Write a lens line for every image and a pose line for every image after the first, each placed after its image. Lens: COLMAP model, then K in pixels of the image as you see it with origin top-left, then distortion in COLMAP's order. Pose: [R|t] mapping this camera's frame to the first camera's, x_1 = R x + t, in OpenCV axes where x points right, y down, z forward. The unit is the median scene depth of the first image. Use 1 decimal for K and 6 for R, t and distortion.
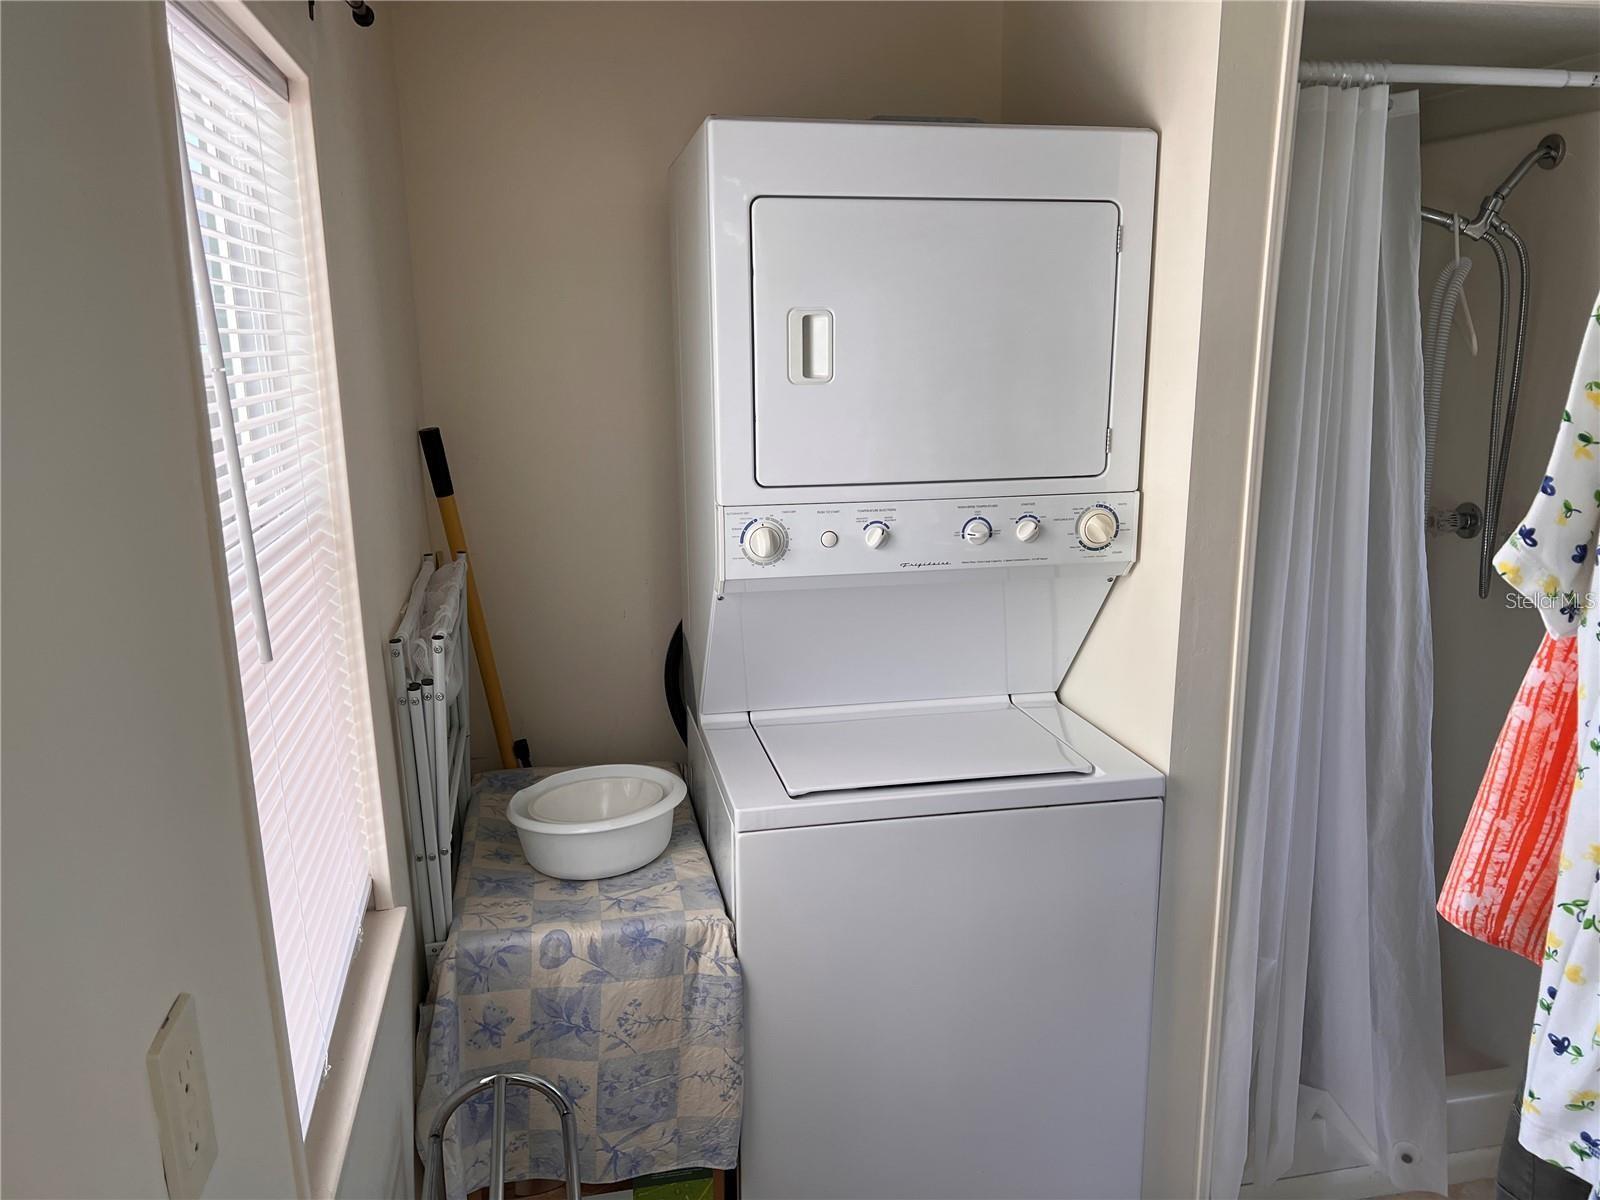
lens RADIAL K [[1205.3, 0, 807.7], [0, 1205.3, 623.4], [0, 0, 1]] dist [0.053716, -0.071797]
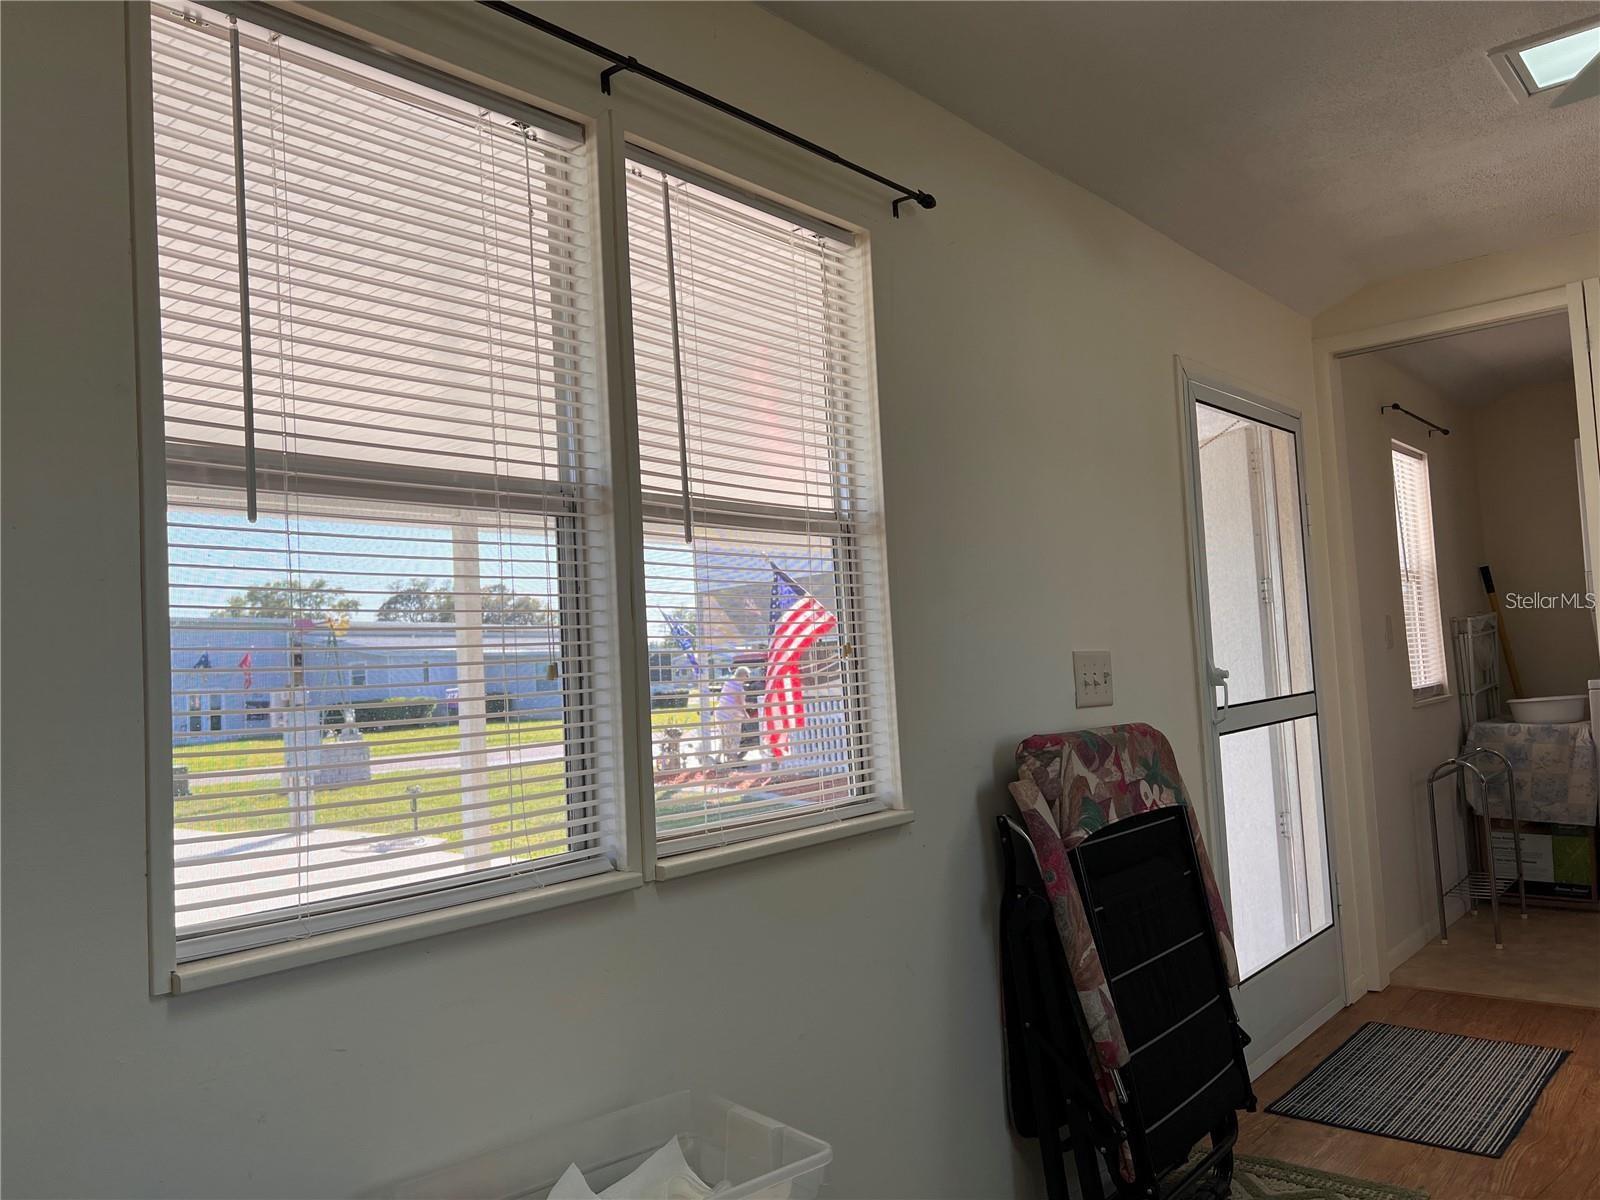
lens RADIAL K [[1214.2, 0, 800.0], [0, 1214.2, 600.0], [0, 0, 1]] dist [0.061014, -0.074011]
pose [[0.618970, -0.073001, -0.782015, 0.985142], [-0.138248, 0.969999, -0.199974, 0.756440], [0.773152, 0.231890, 0.590308, -1.960569]]
